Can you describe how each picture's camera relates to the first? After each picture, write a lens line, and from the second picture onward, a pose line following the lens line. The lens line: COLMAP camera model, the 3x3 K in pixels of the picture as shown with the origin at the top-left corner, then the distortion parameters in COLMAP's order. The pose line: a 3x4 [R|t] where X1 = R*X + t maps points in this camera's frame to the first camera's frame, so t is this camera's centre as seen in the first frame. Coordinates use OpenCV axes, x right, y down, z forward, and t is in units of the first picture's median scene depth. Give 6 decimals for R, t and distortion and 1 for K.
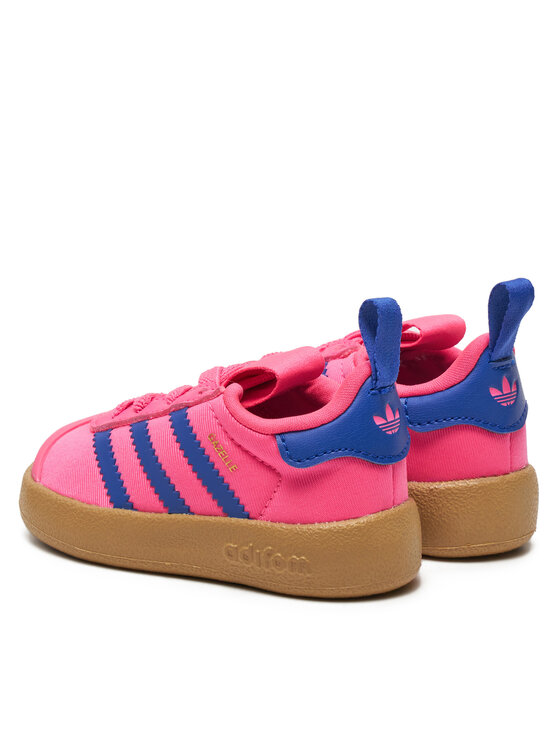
lens RADIAL K [[2197.0, 0, 280.1], [0, 2197.0, 373.1], [0, 0, 1]] dist [-0.017674, 0.000000]
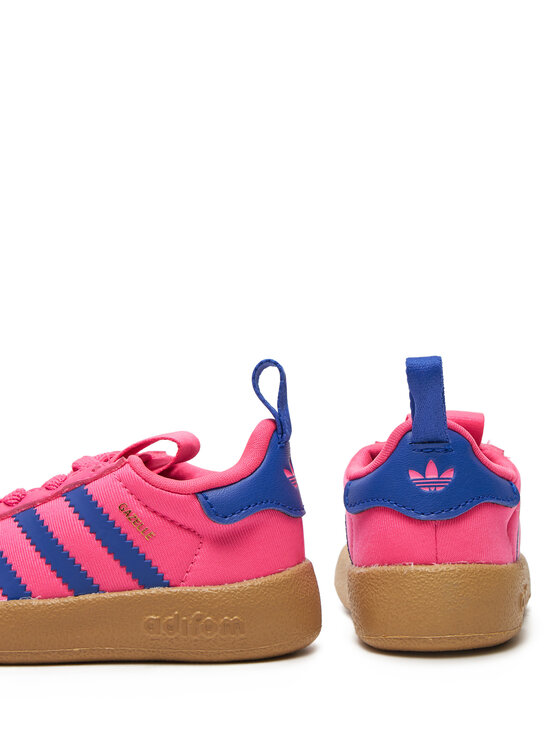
lens RADIAL K [[1284.8, 0, 279.6], [0, 1284.8, 372.5], [0, 0, 1]] dist [-0.021769, 0.000000]
pose [[0.934656, -0.049520, 0.352087, -0.163284], [0.114020, 0.979700, -0.164888, 0.072393], [-0.336774, 0.194259, 0.921329, 0.442029]]
